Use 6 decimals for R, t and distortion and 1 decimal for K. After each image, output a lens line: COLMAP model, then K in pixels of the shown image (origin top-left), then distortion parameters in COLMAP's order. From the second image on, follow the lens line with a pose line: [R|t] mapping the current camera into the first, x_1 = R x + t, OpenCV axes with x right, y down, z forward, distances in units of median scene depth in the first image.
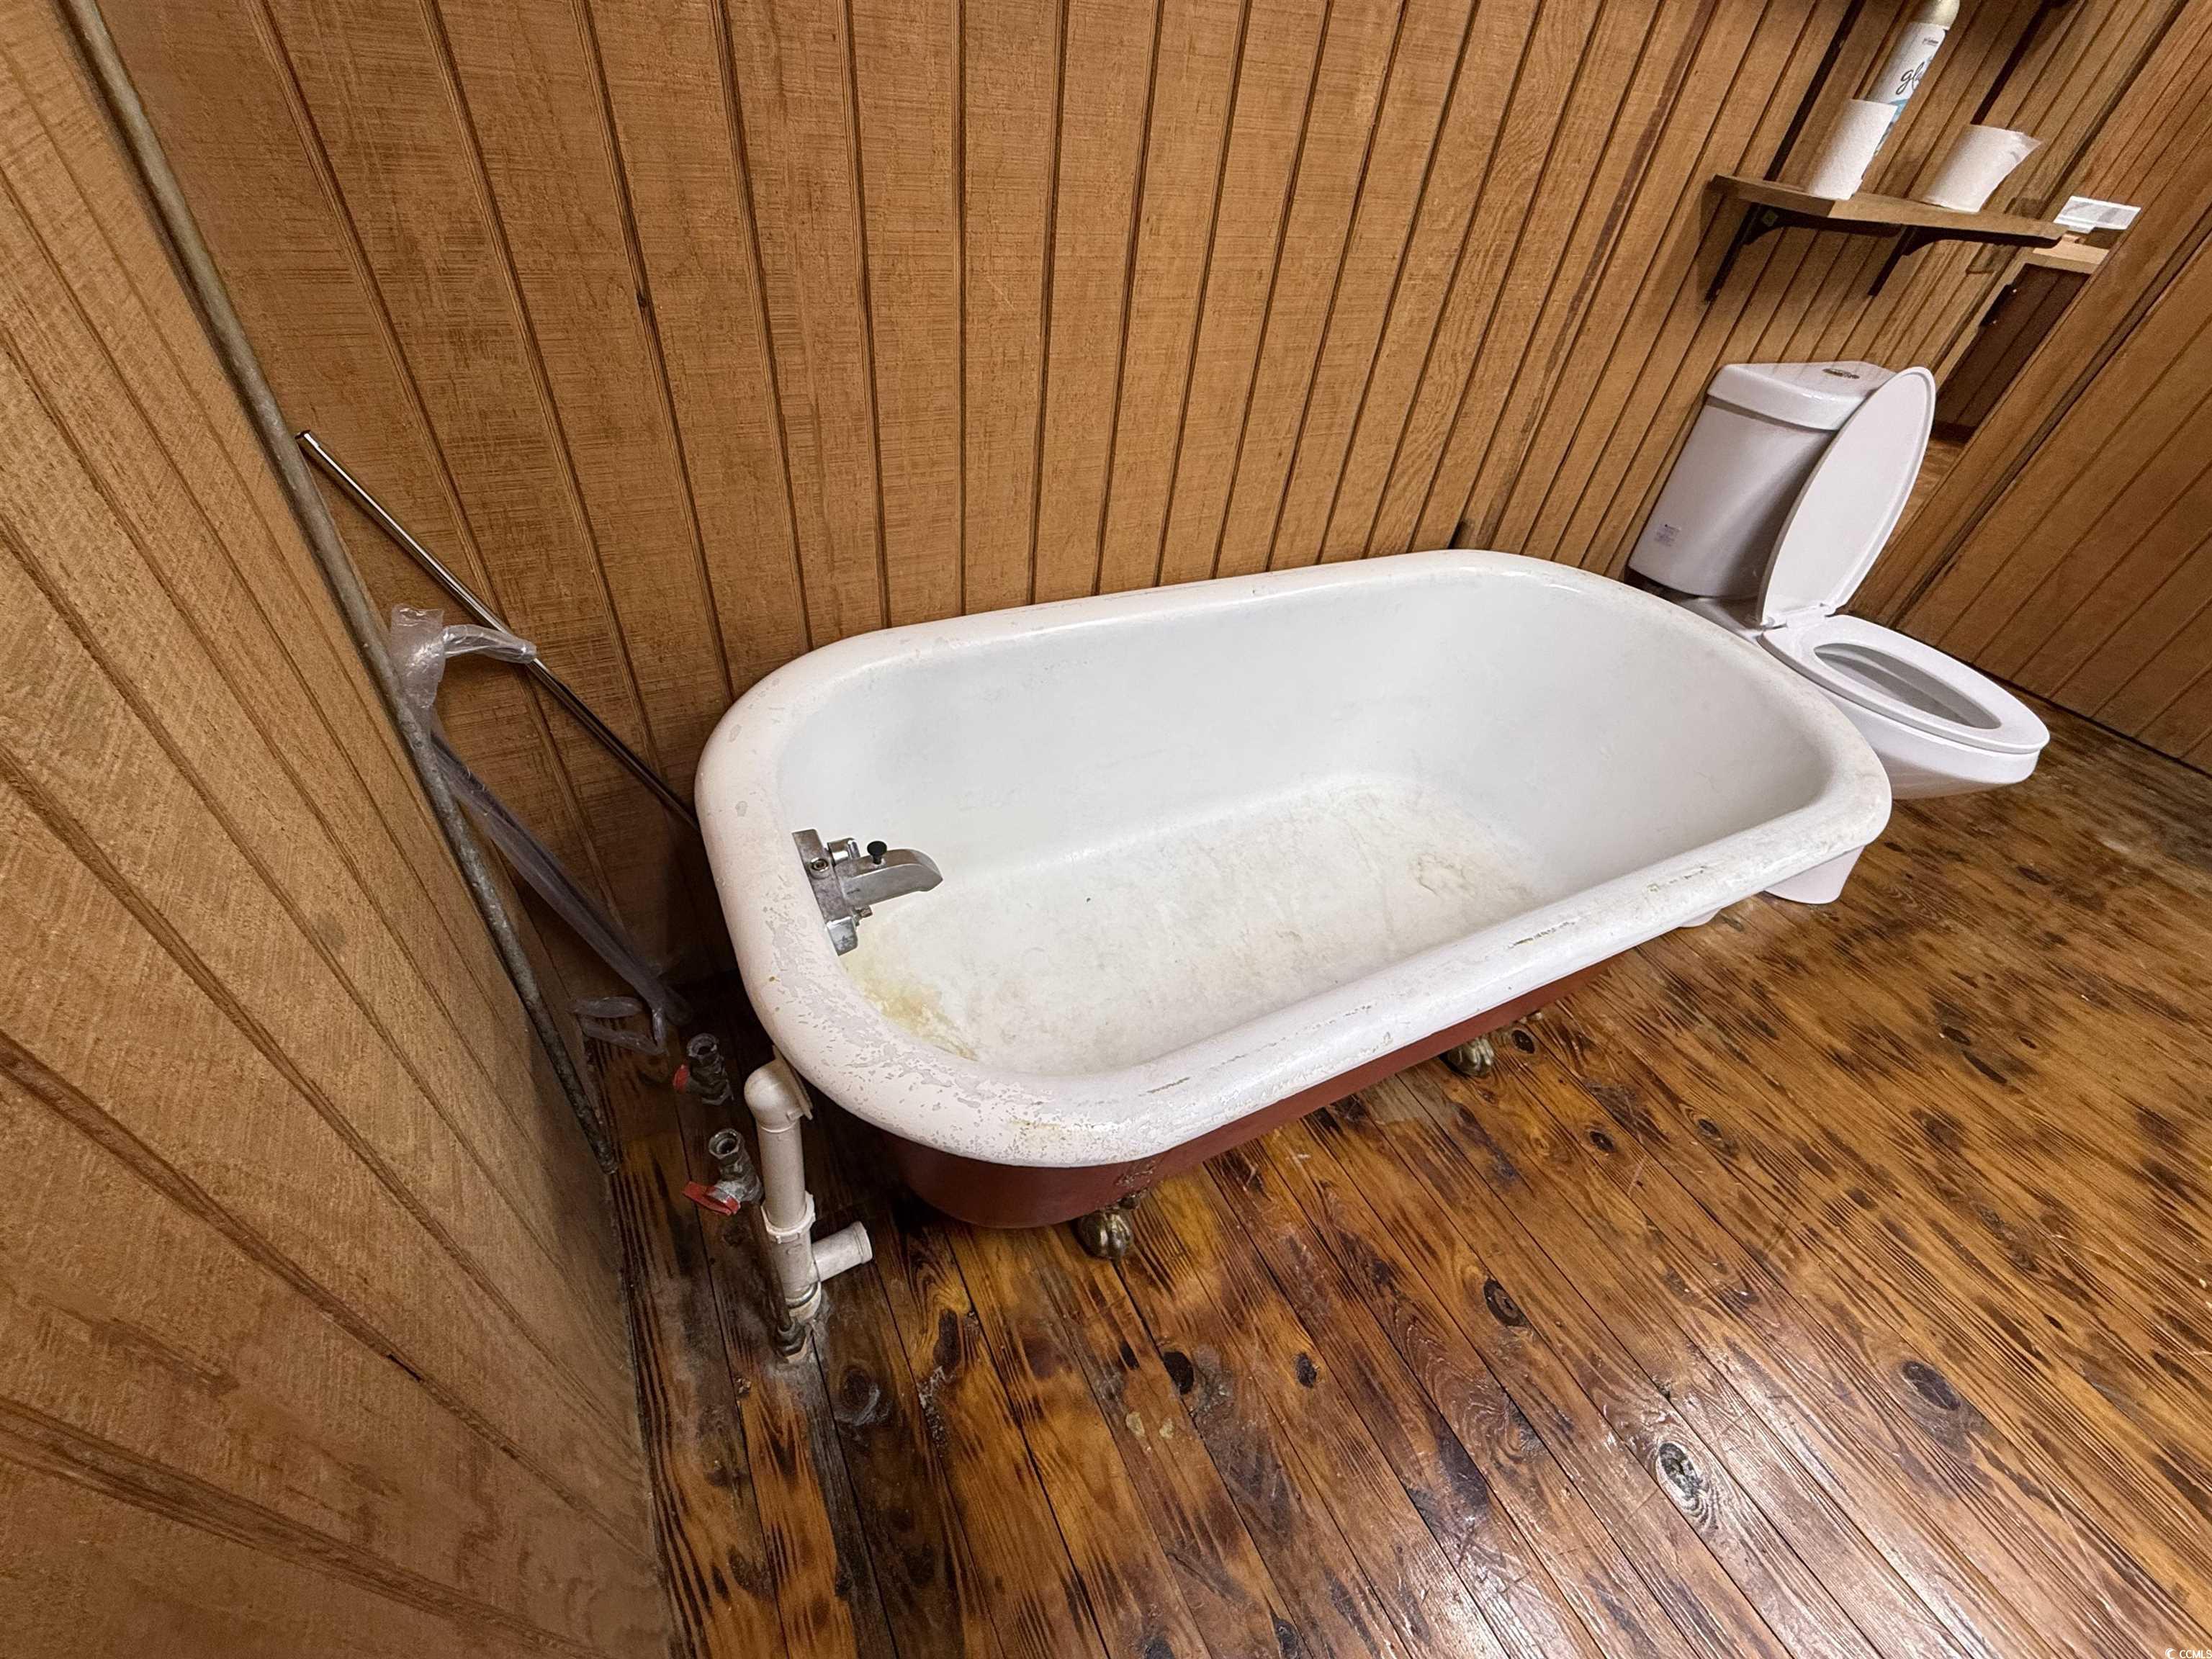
lens RADIAL K [[894.0, 0, 1106.6], [0, 894.0, 836.7], [0, 0, 1]] dist [-0.002203, -0.000205]
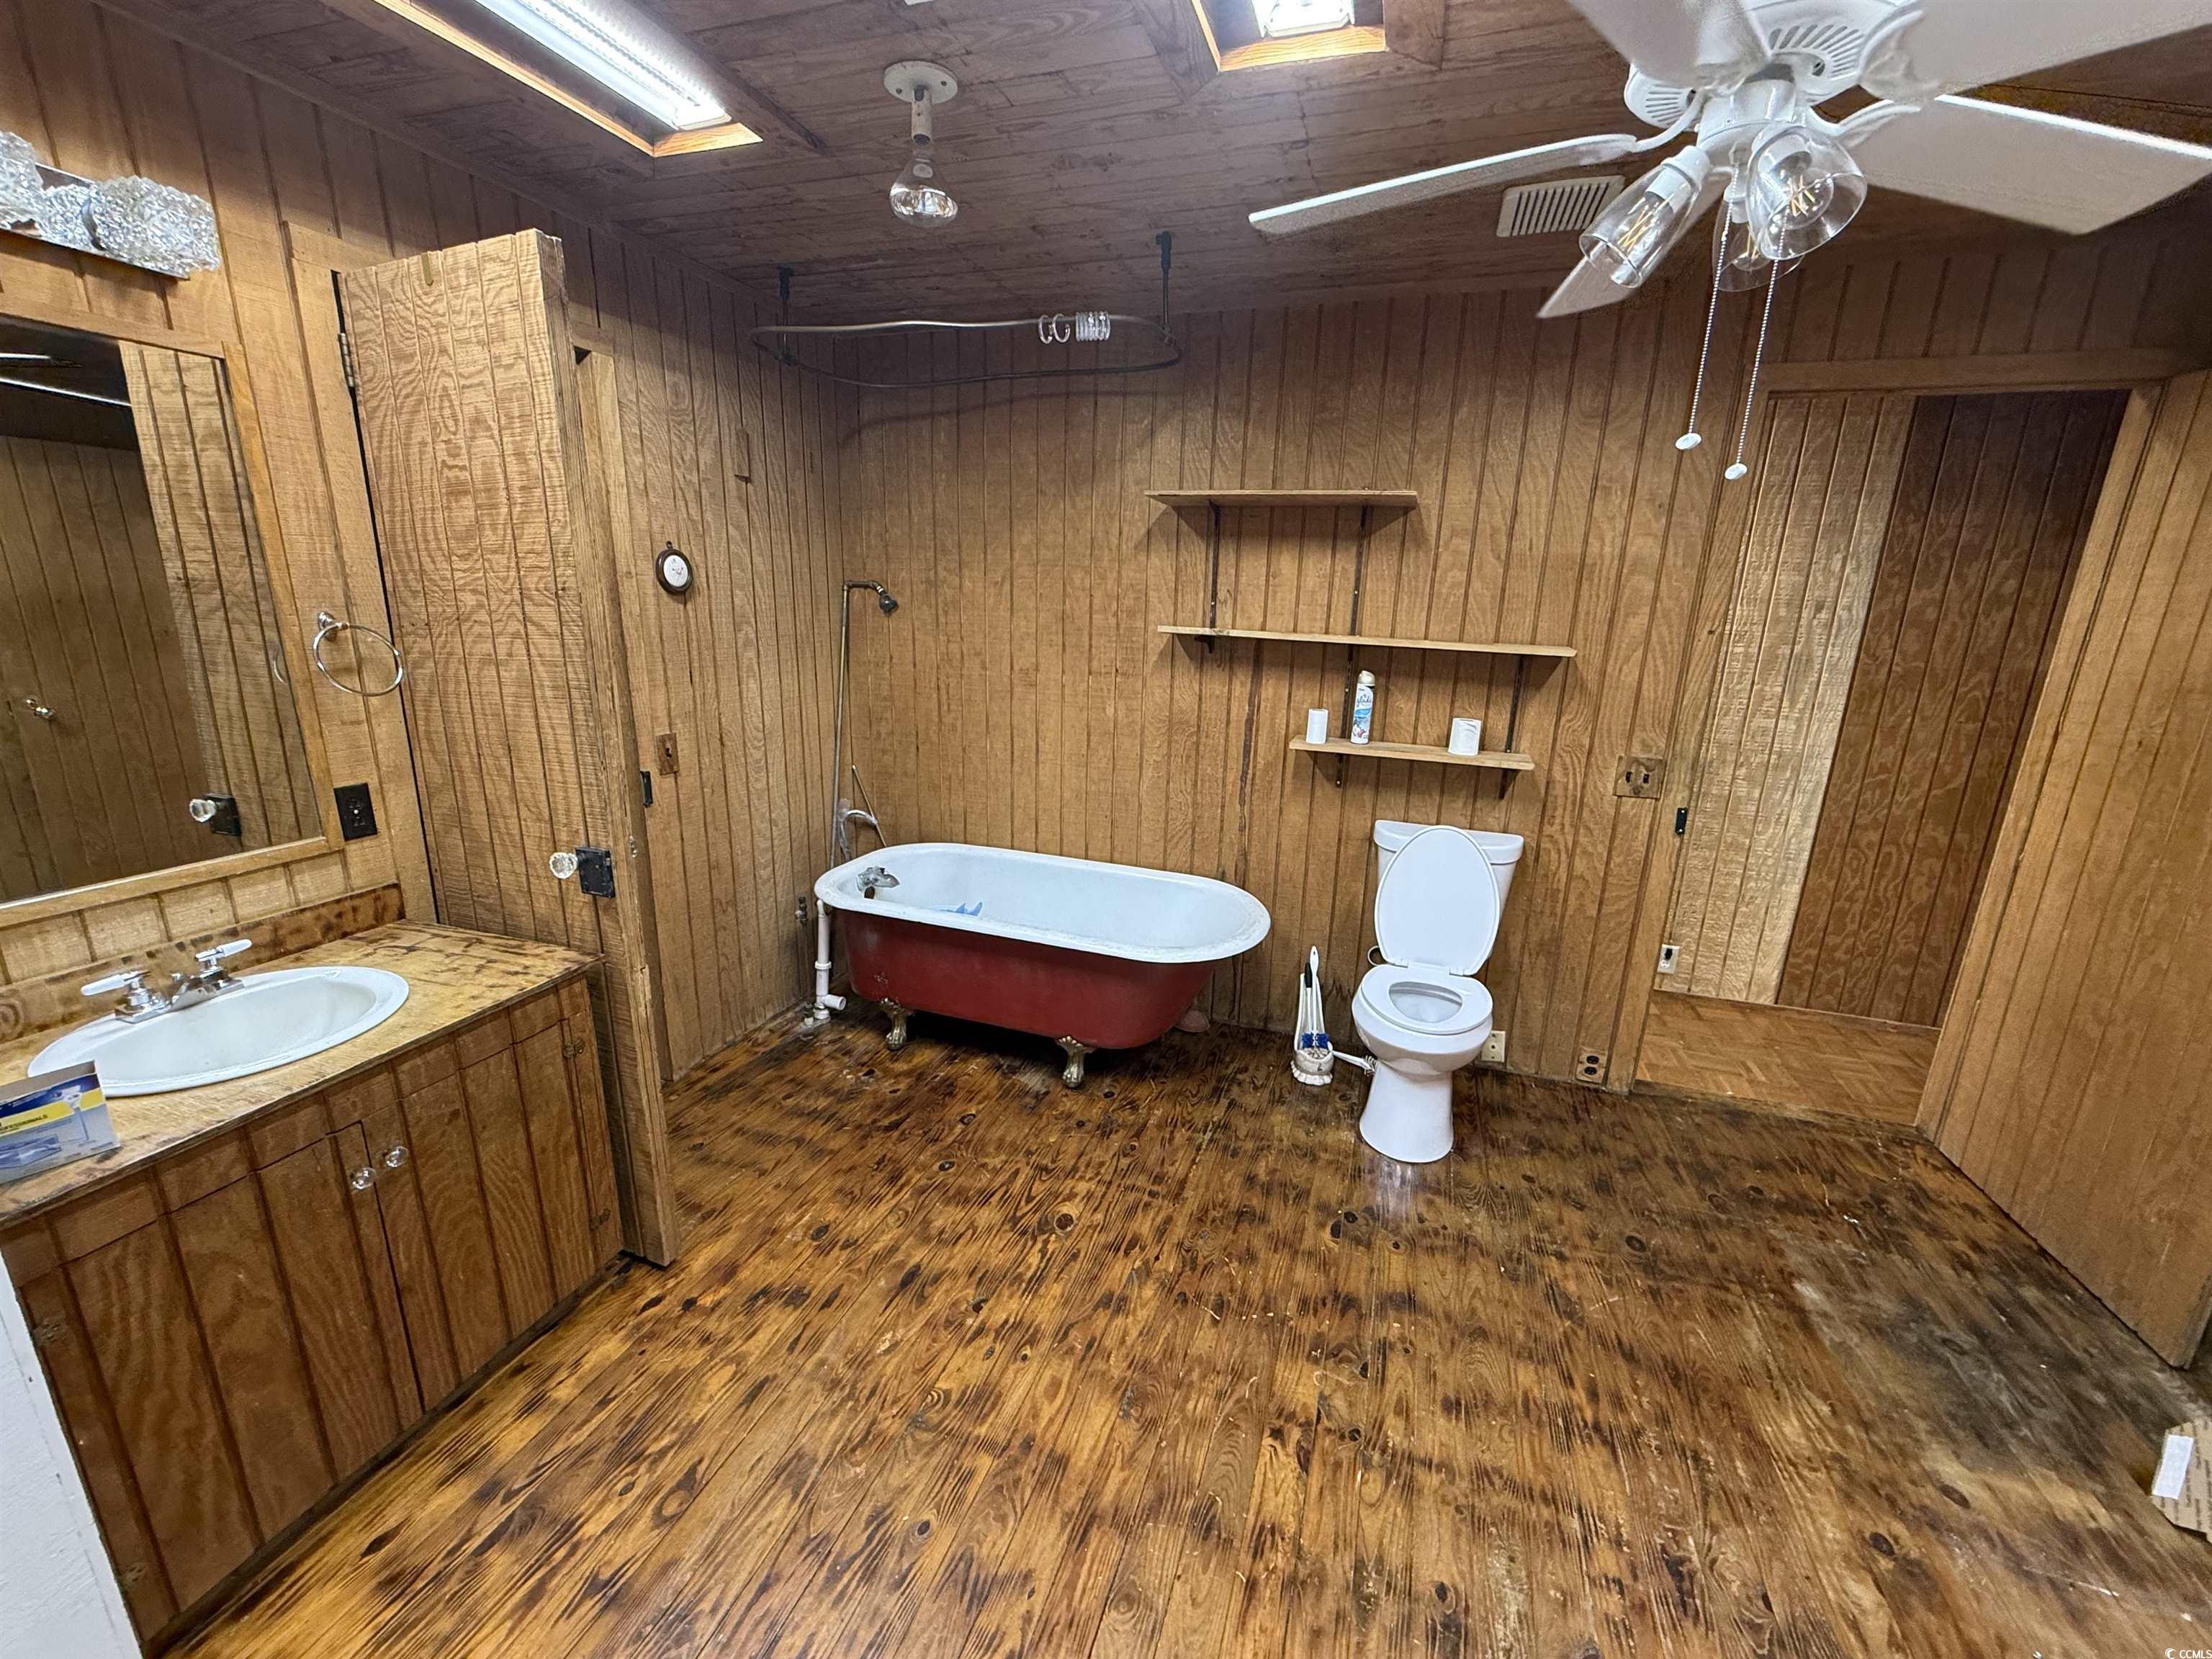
lens RADIAL K [[894.0, 0, 1106.6], [0, 894.0, 836.7], [0, 0, 1]] dist [-0.002203, -0.000205]
pose [[0.681311, 0.104236, -0.724534, 2.242828], [-0.461919, 0.829066, -0.315087, 0.470963], [0.567843, 0.549348, 0.613001, -0.601603]]
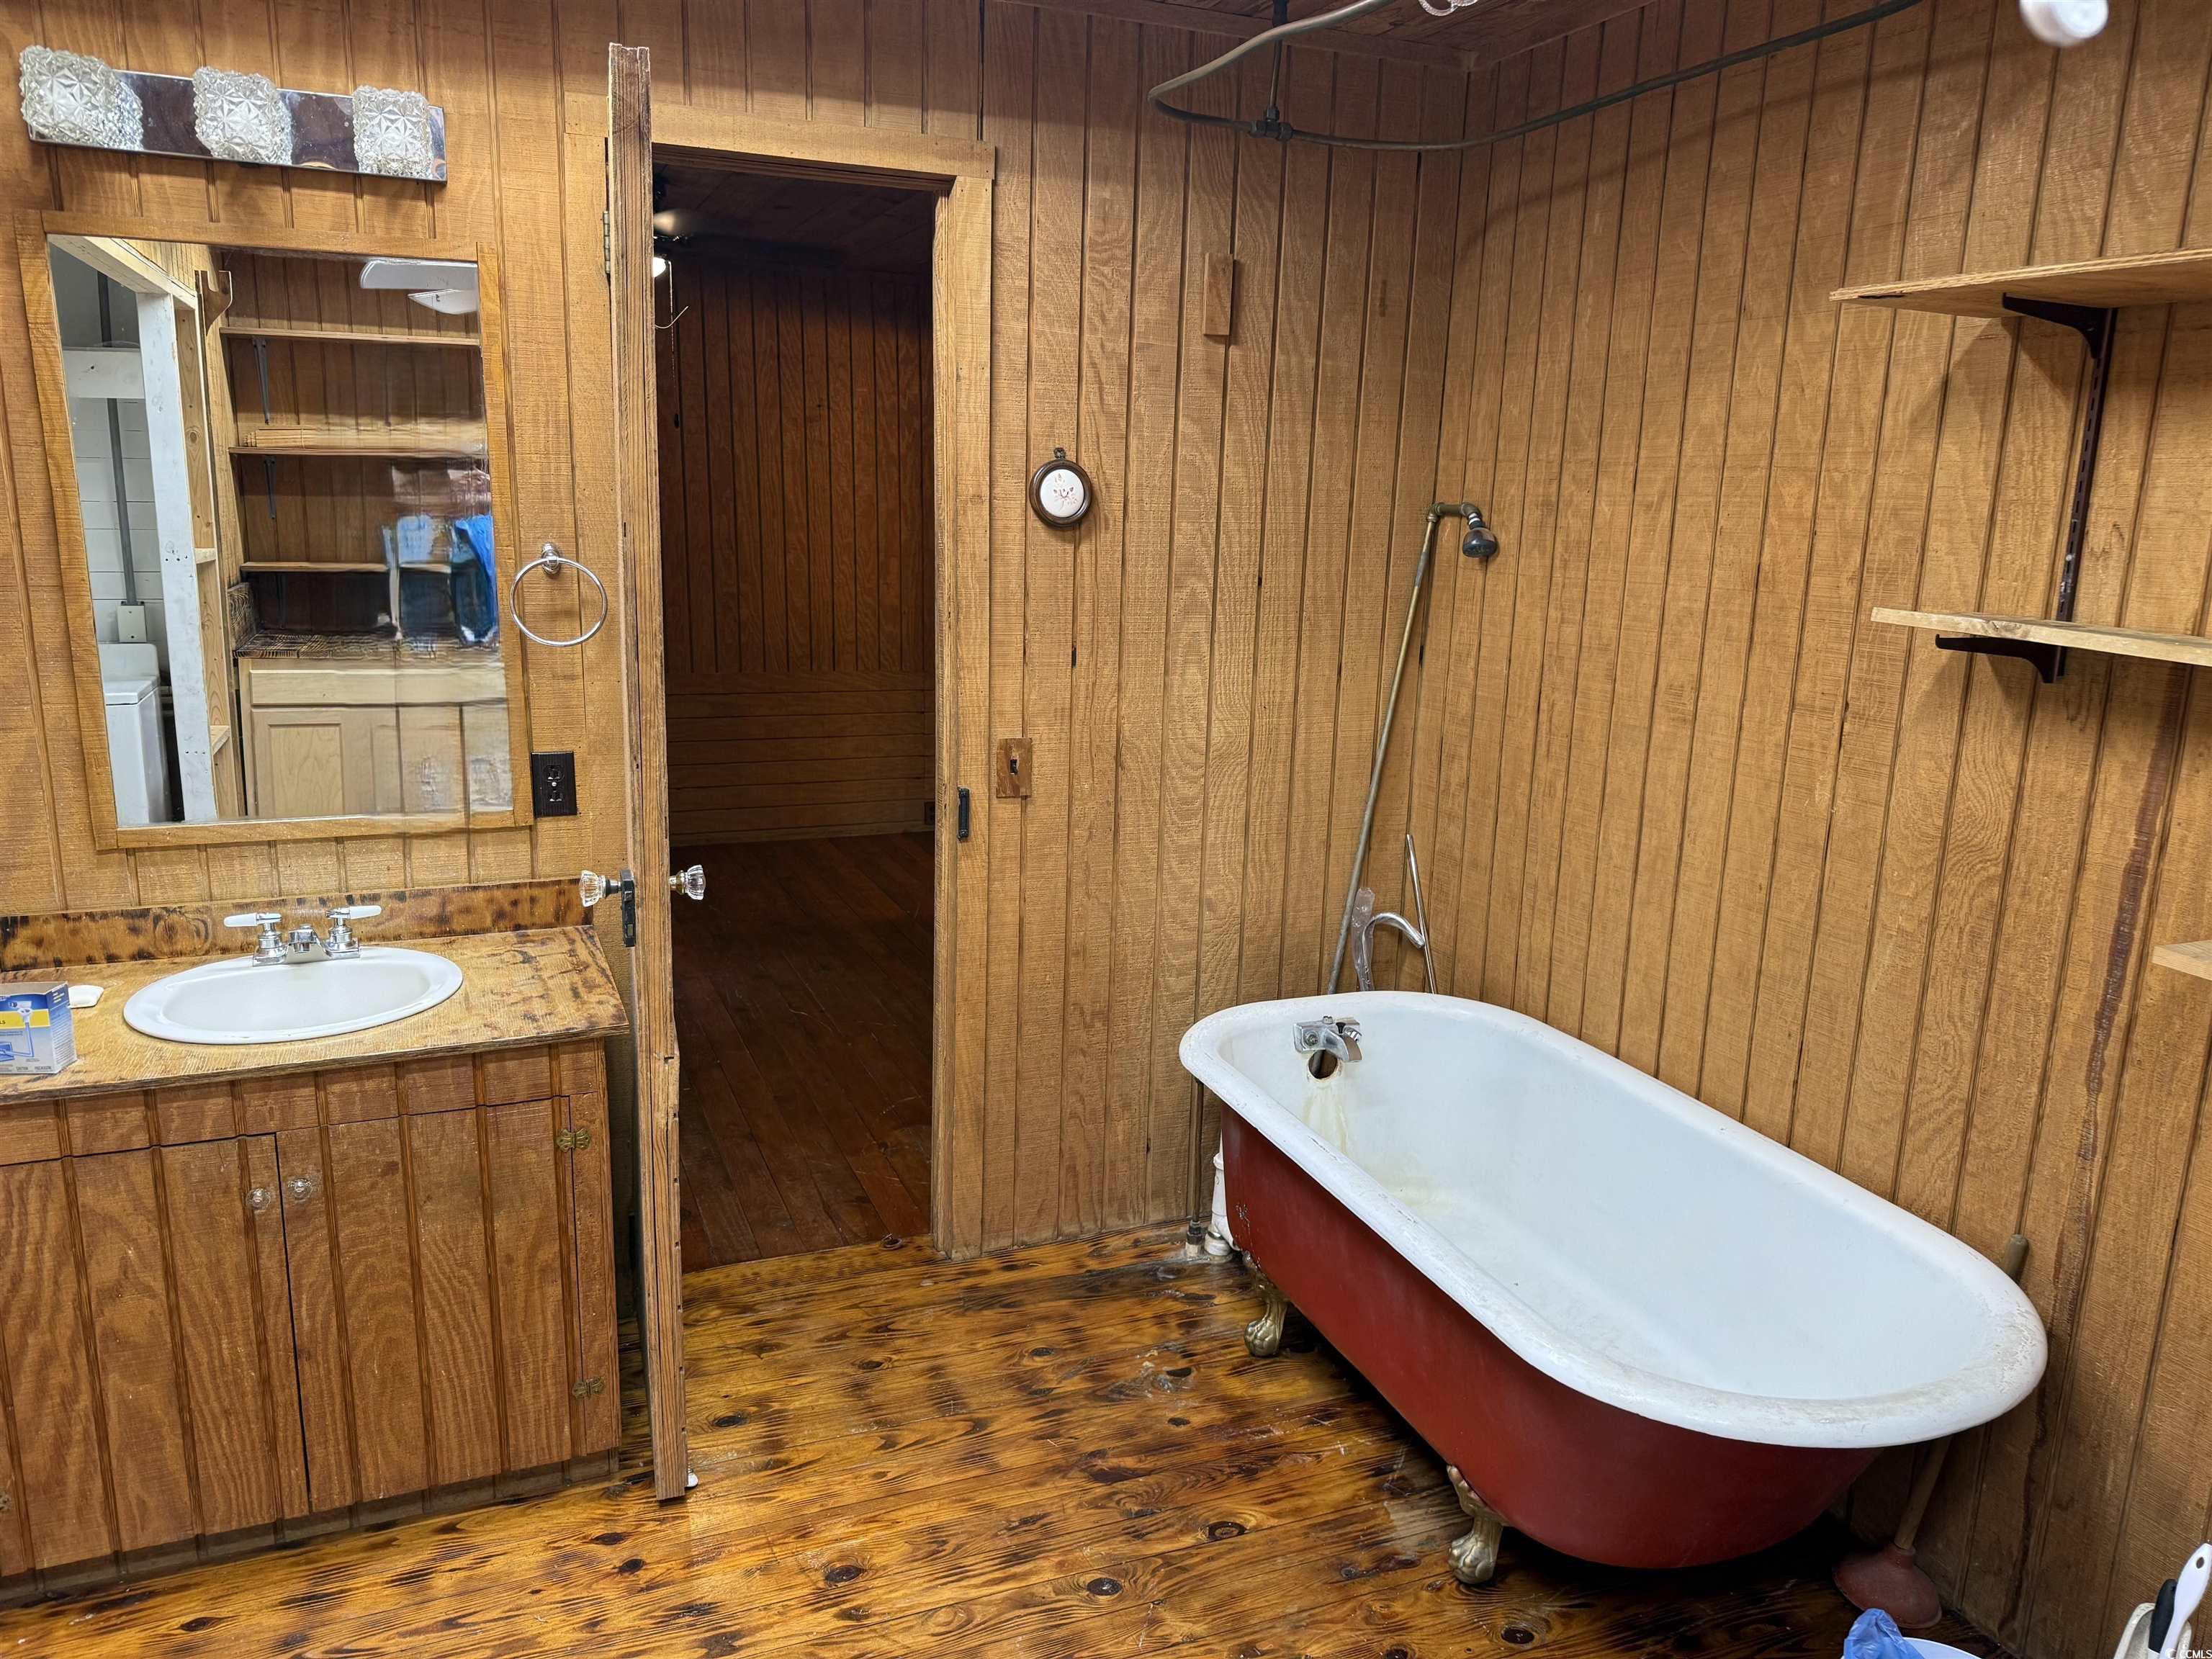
lens RADIAL K [[1557.0, 0, 1098.4], [0, 1557.0, 843.2], [0, 0, 1]] dist [0.063989, -0.097009]
pose [[-0.097197, 0.113356, -0.988789, 2.382580], [-0.699797, 0.698654, 0.148884, -0.304137], [0.707699, 0.706422, 0.011419, 0.204964]]
